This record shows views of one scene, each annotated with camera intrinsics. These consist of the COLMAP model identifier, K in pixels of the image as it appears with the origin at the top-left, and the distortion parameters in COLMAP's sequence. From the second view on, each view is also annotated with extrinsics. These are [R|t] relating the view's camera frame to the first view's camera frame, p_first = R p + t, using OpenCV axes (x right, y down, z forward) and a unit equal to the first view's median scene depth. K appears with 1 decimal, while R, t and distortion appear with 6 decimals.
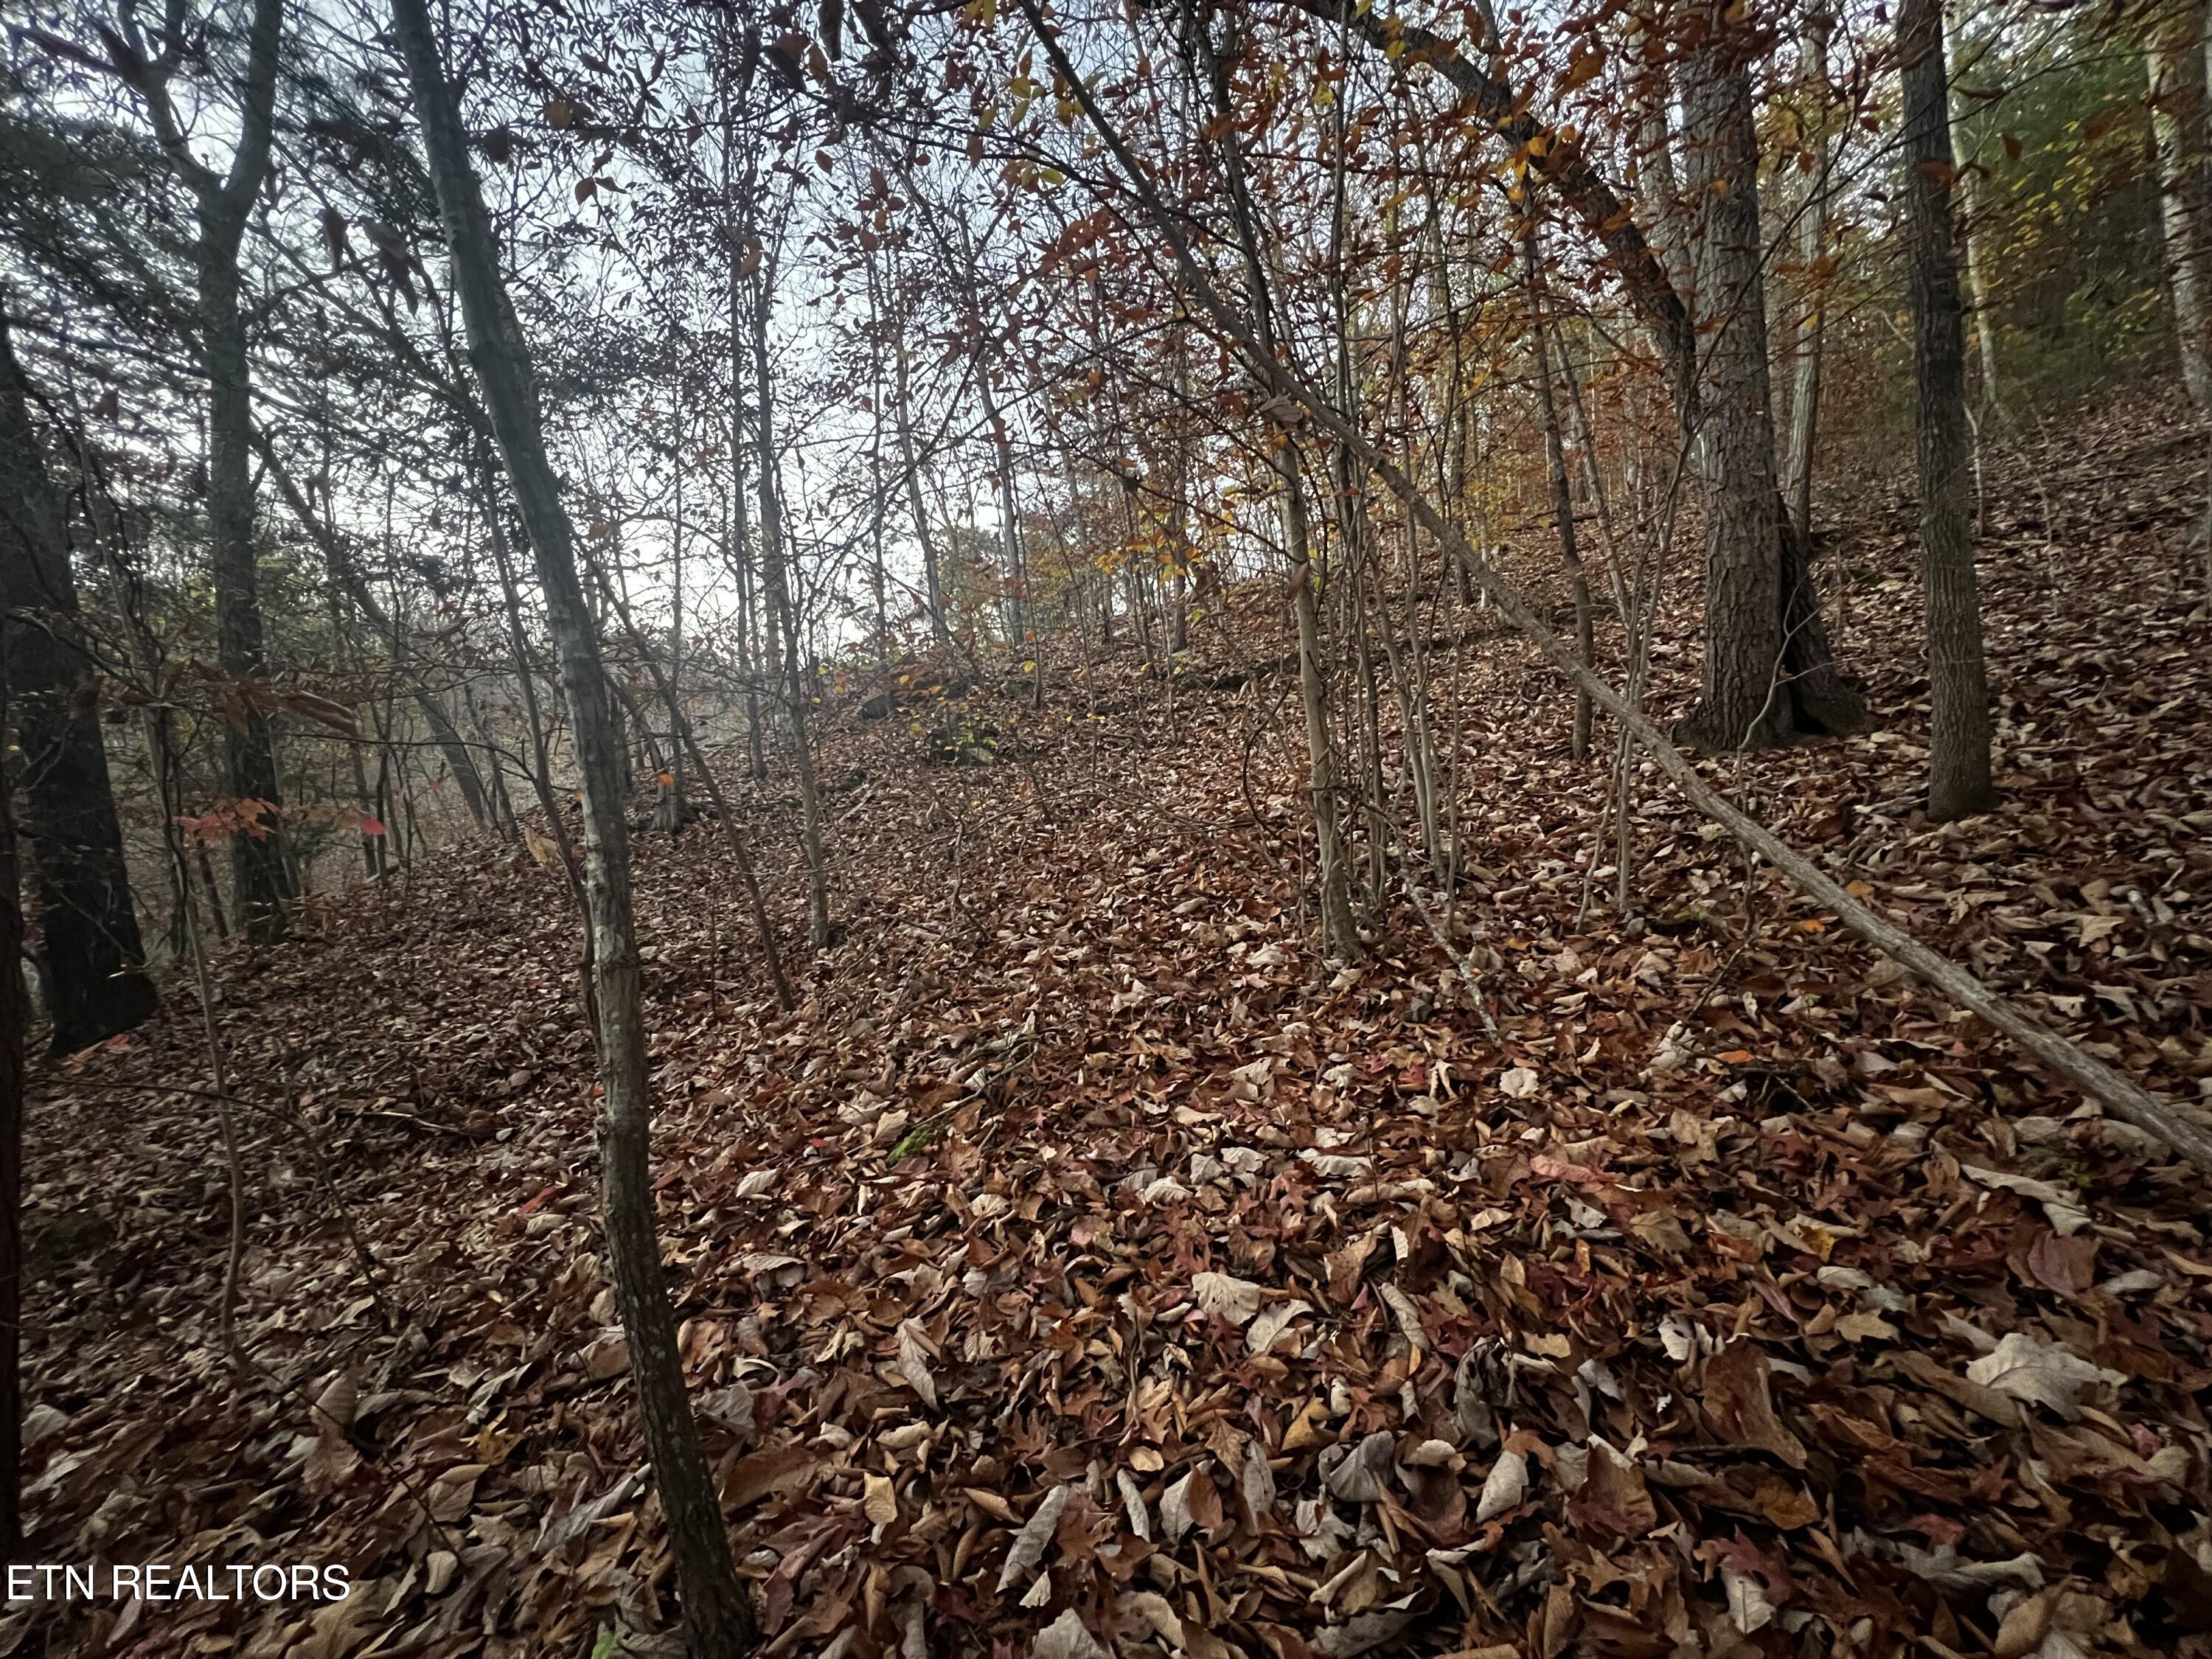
lens RADIAL K [[890.3, 0, 1106.9], [0, 890.3, 829.3], [0, 0, 1]] dist [-0.002178, -0.000245]
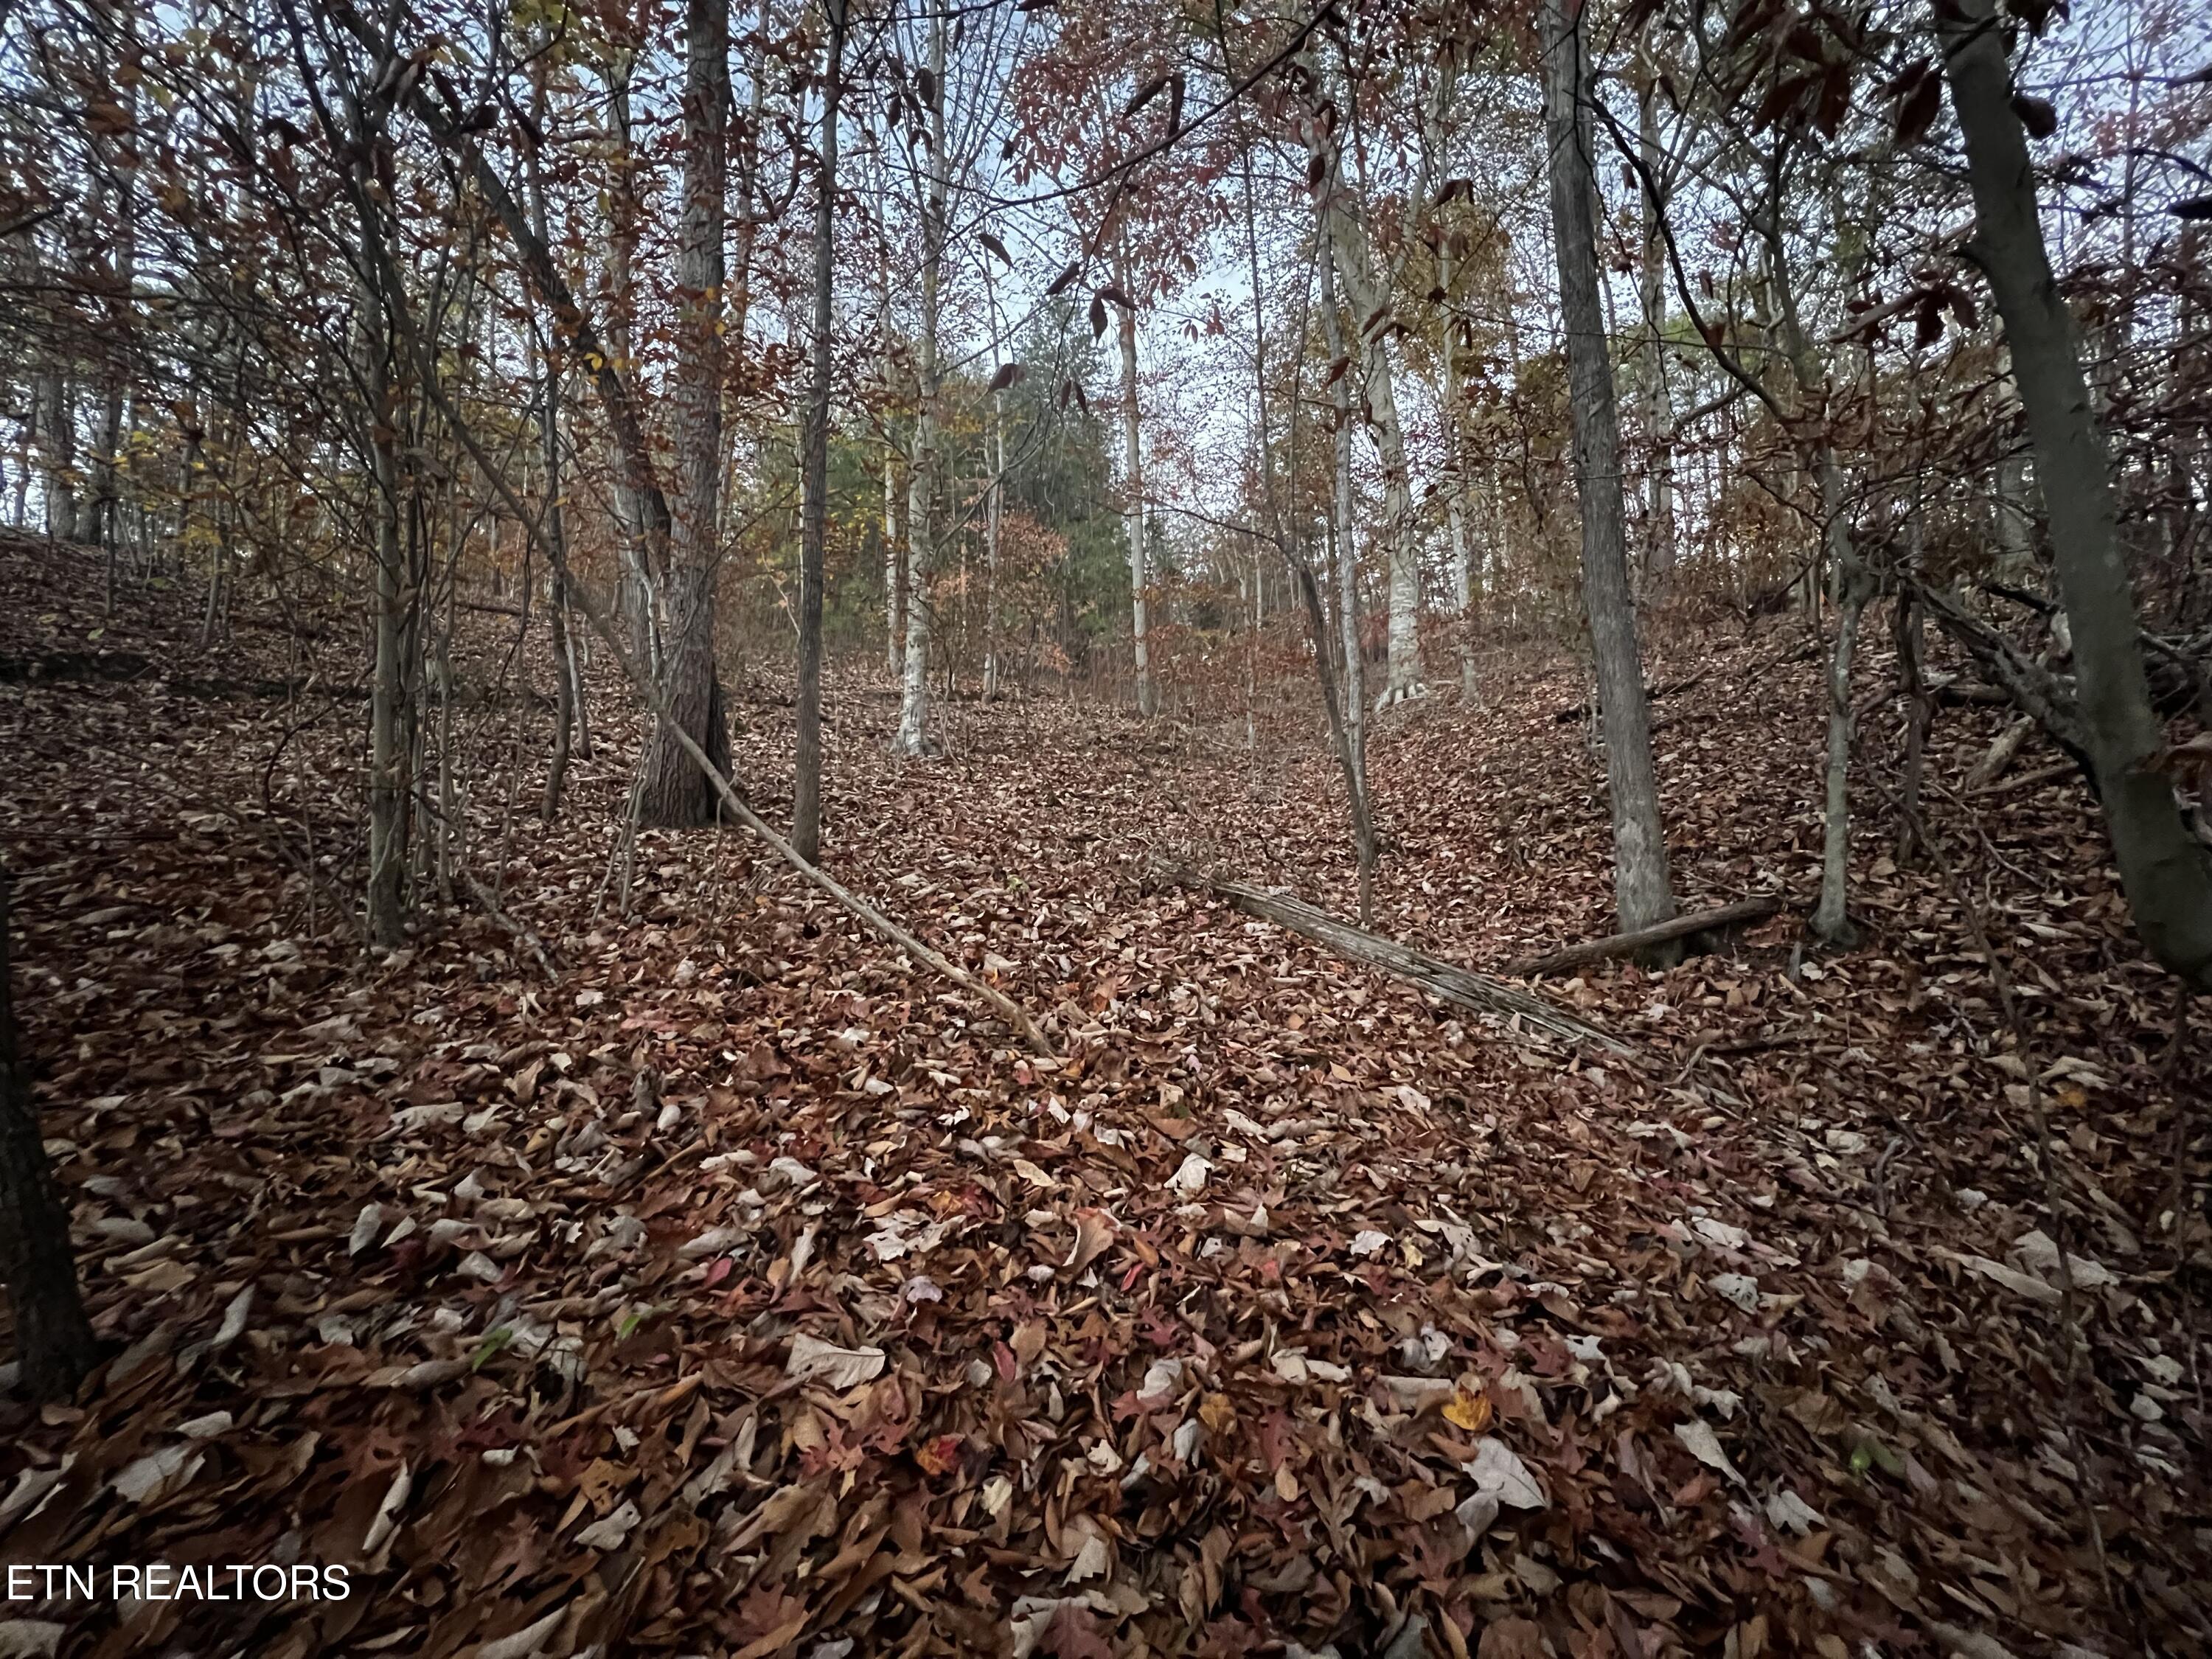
lens RADIAL K [[888.5, 0, 1107.1], [0, 888.5, 828.0], [0, 0, 1]] dist [0.000342, 0.000073]
pose [[0.414871, 0.131333, 0.900352, -0.398804], [-0.018804, 0.990554, -0.135826, 0.143991], [-0.909686, 0.039420, 0.413422, -0.282750]]
